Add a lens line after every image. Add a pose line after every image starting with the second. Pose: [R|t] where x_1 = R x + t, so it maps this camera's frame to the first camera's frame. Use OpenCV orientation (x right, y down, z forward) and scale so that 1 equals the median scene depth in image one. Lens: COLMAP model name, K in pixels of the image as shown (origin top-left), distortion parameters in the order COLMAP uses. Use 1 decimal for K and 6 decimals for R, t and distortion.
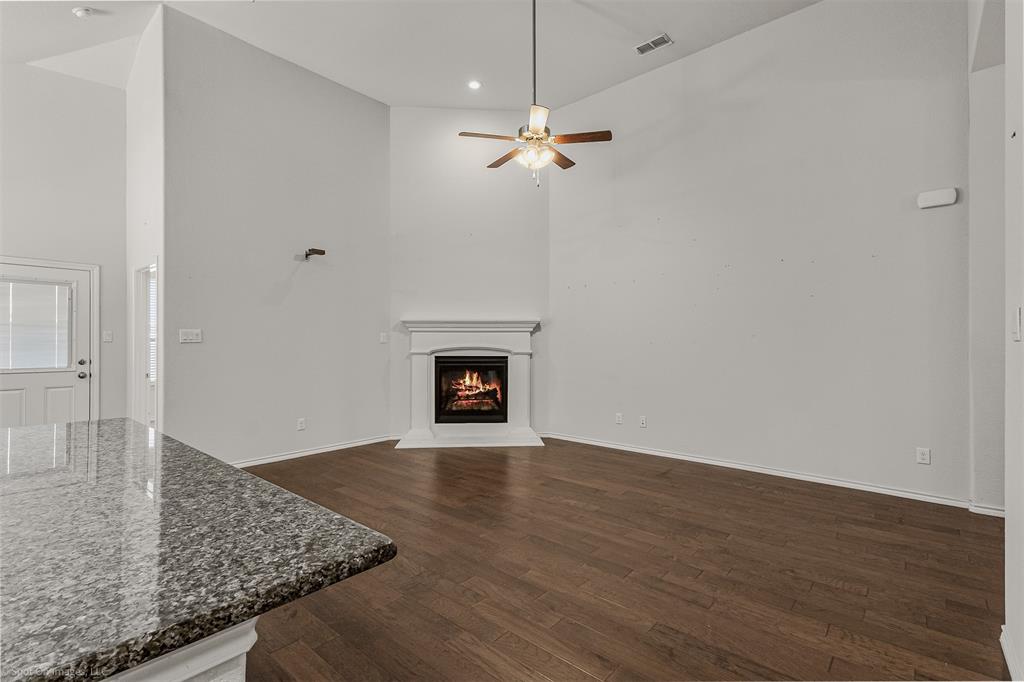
lens RADIAL K [[472.6, 0, 516.6], [0, 472.6, 336.9], [0, 0, 1]] dist [-0.004425, -0.000745]
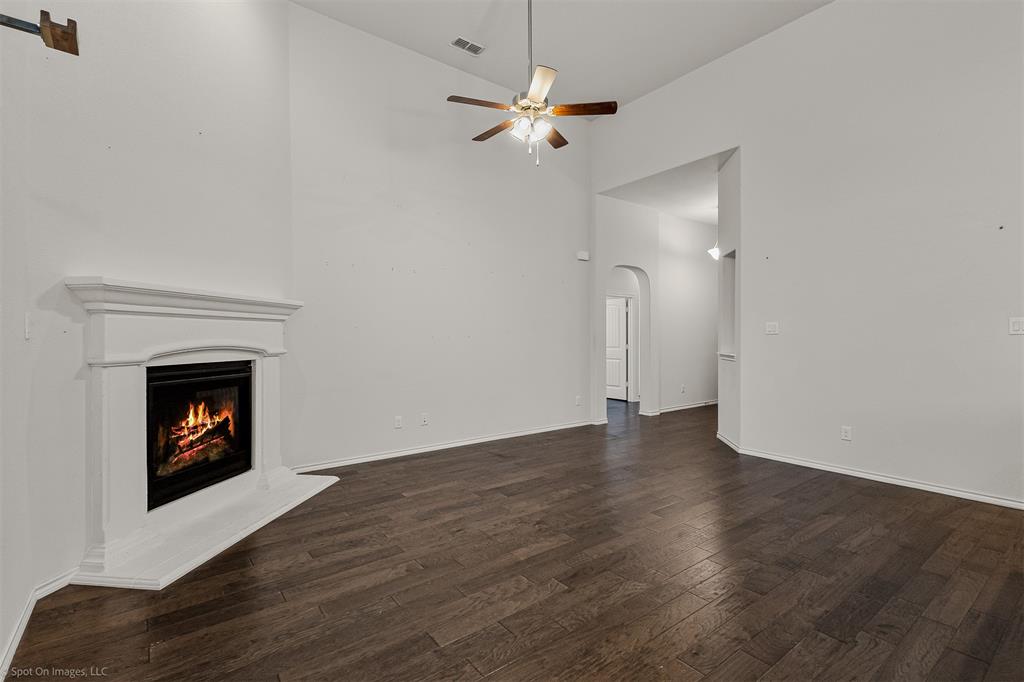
lens RADIAL K [[472.6, 0, 501.3], [0, 472.6, 335.3], [0, 0, 1]] dist [-0.004425, -0.000745]
pose [[0.216257, 0.003617, 0.976330, -0.548391], [0.002058, 0.999989, -0.004161, 0.012353], [-0.976334, 0.002909, 0.216248, 0.557345]]
